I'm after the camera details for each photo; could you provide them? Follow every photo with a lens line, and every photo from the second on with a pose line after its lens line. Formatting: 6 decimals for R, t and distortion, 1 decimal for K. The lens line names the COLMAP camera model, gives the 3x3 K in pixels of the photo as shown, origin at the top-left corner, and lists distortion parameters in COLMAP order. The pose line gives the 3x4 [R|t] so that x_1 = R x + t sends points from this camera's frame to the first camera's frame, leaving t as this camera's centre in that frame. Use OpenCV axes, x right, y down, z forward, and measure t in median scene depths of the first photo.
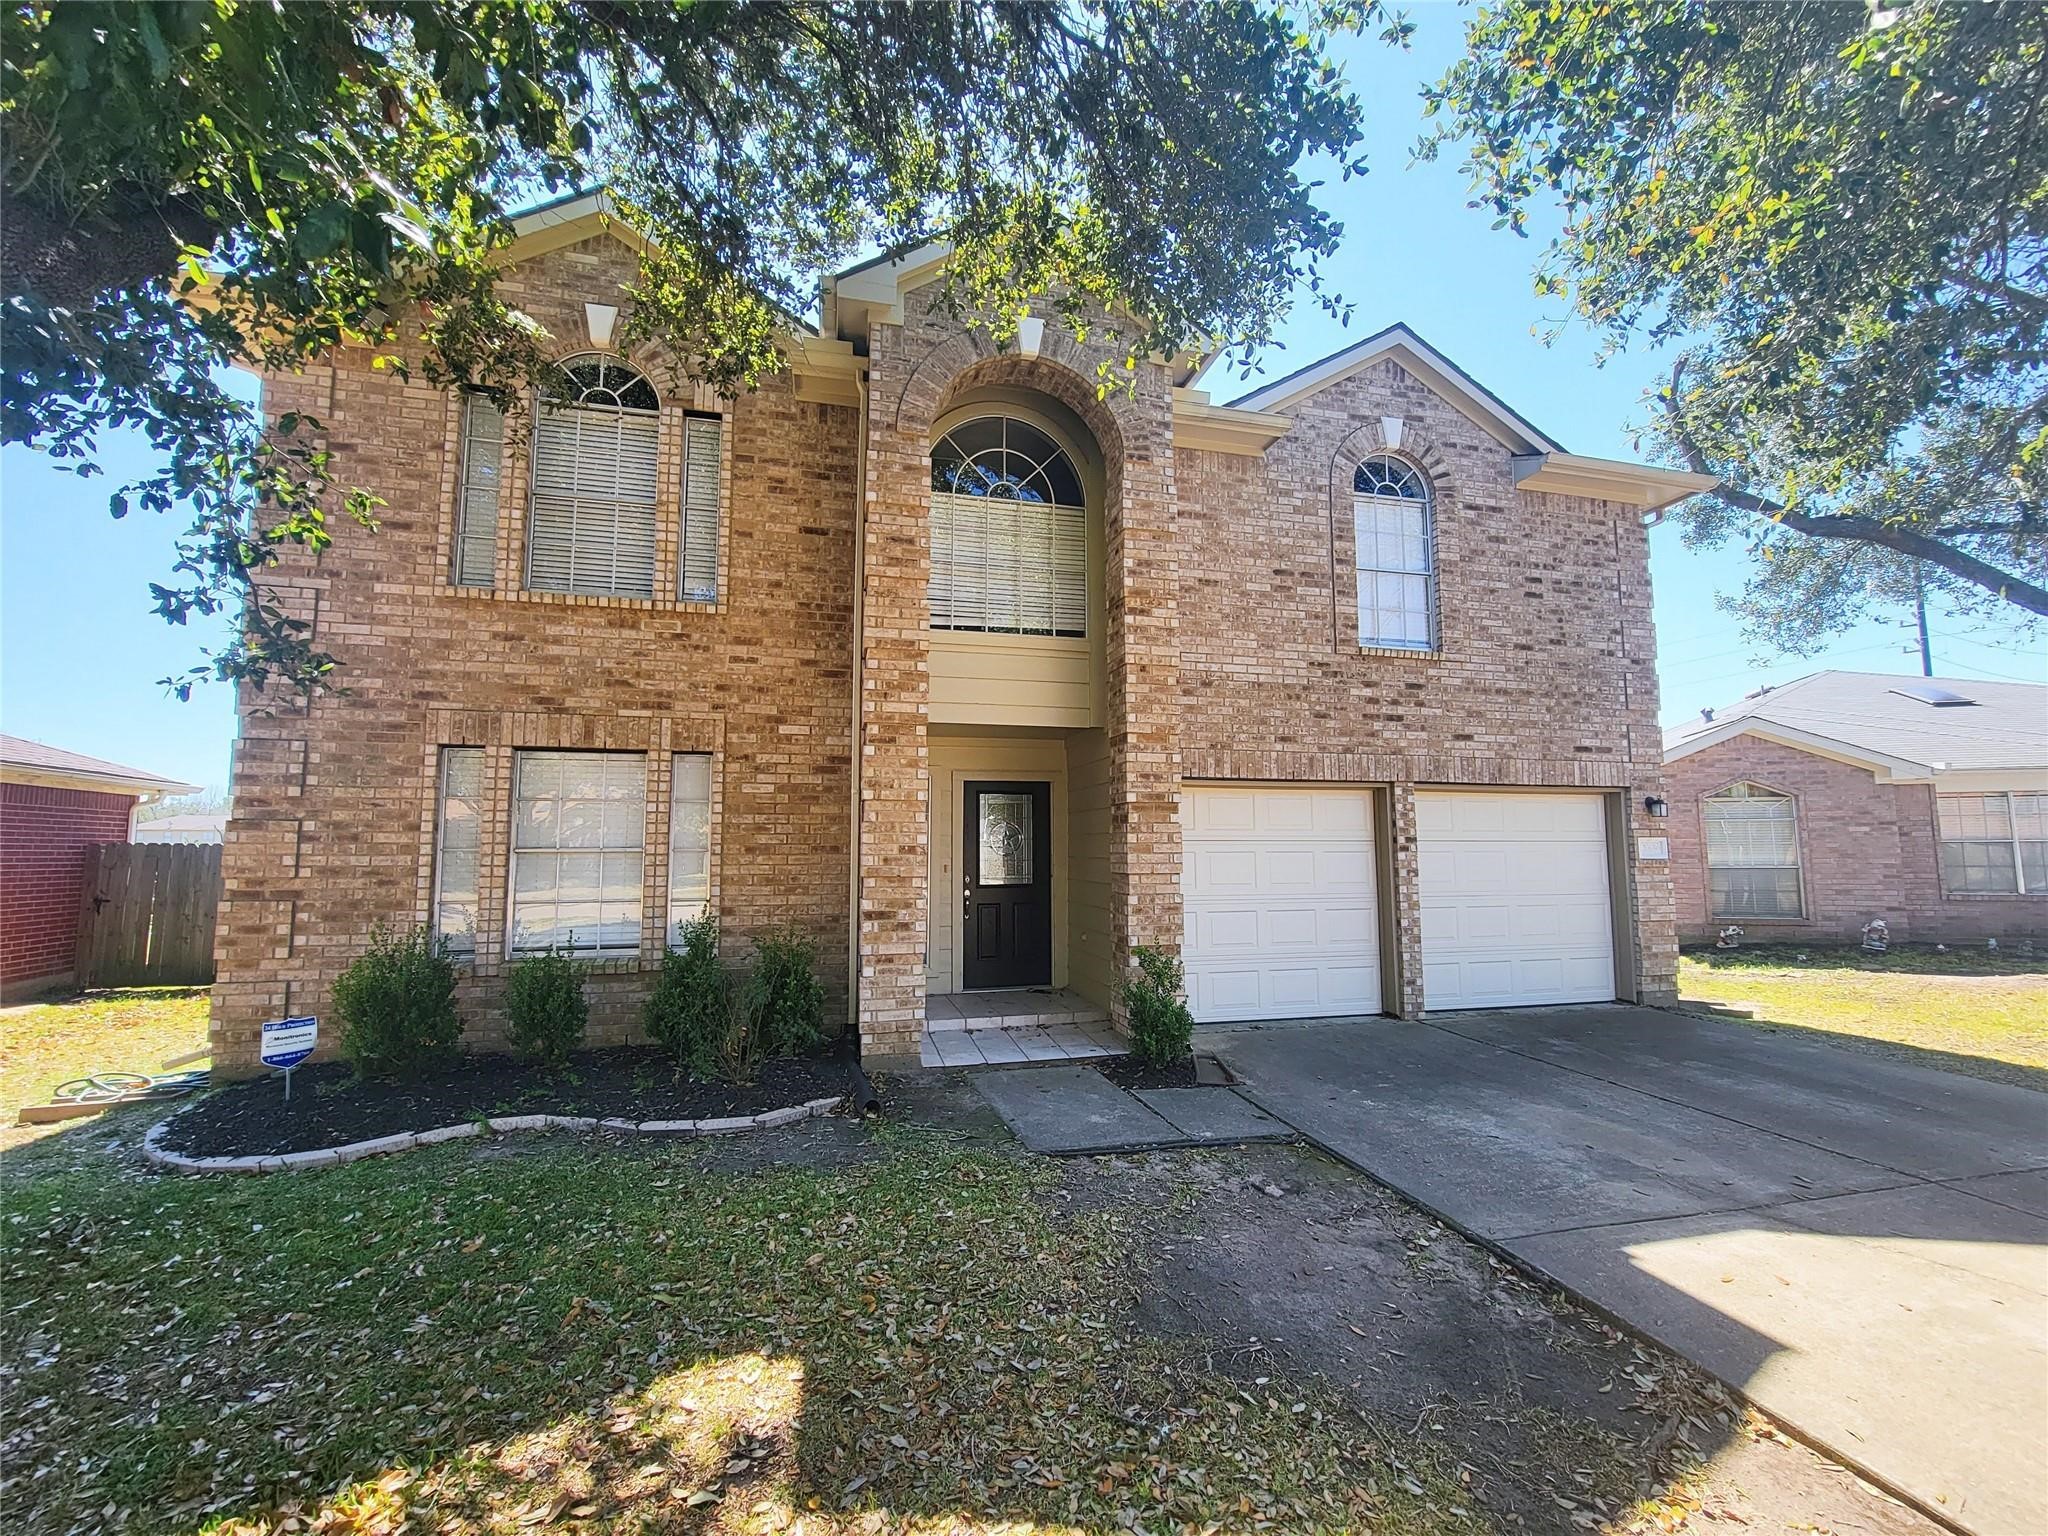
lens RADIAL K [[841.8, 0, 1033.2], [0, 841.8, 770.1], [0, 0, 1]] dist [-0.005466, -0.001423]
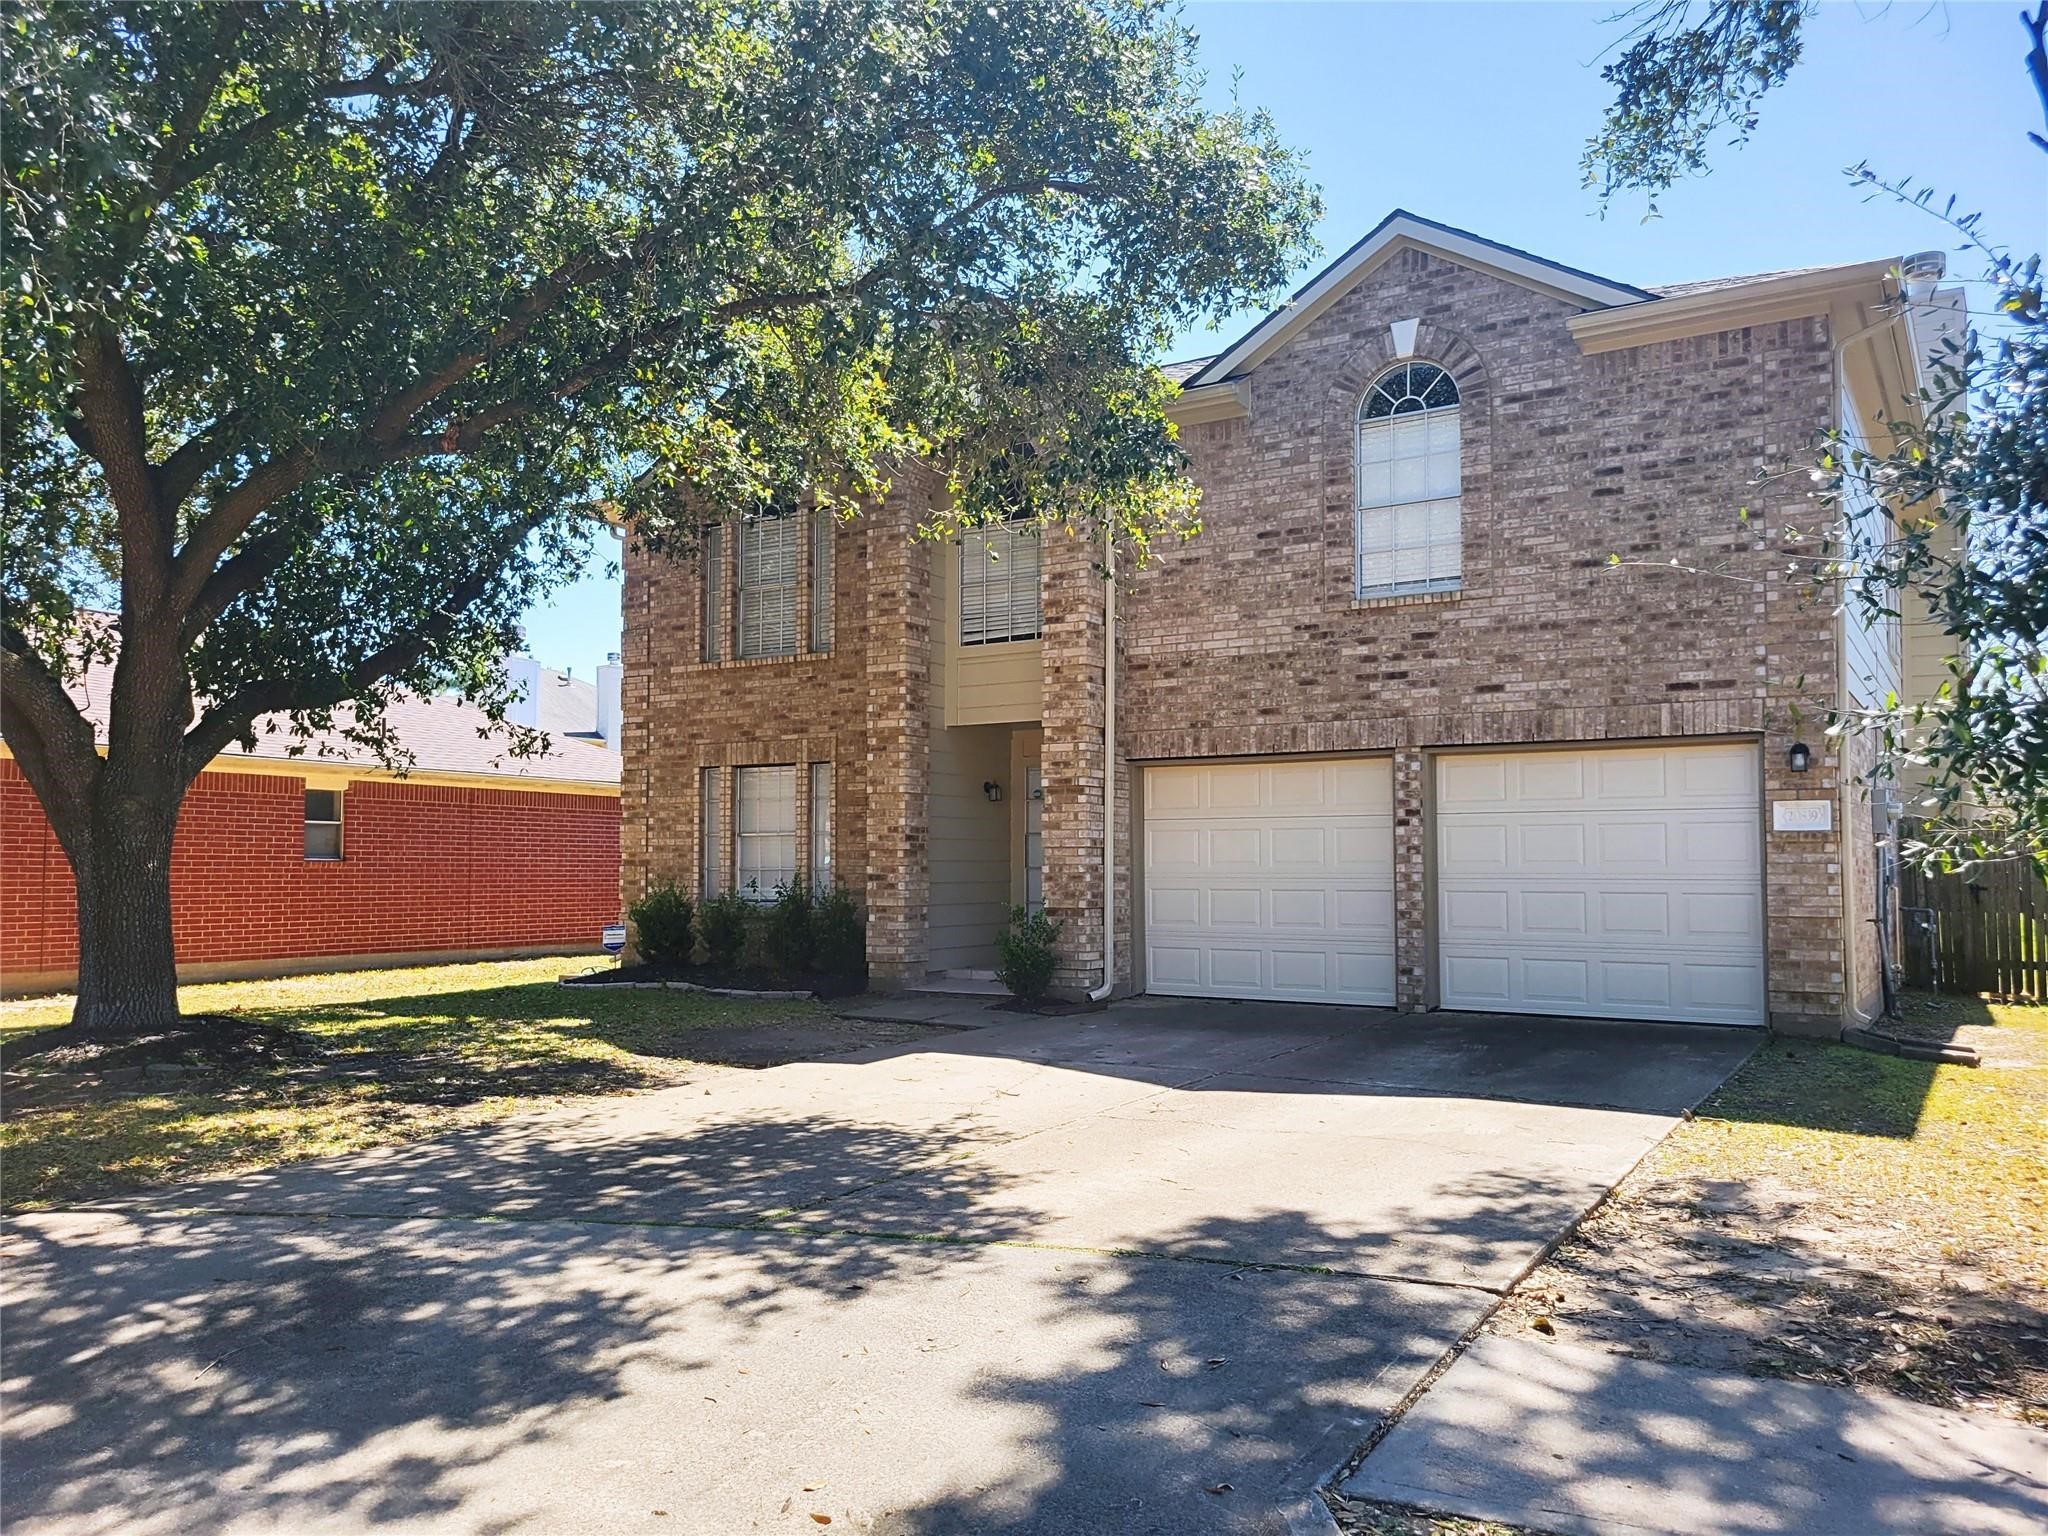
lens RADIAL K [[1533.2, 0, 1012.2], [0, 1533.2, 777.0], [0, 0, 1]] dist [0.019475, -0.009150]
pose [[0.688000, -0.041758, -0.724508, 1.529096], [0.069729, 0.997528, 0.008722, 0.002640], [0.722353, -0.056520, 0.689211, -0.473821]]
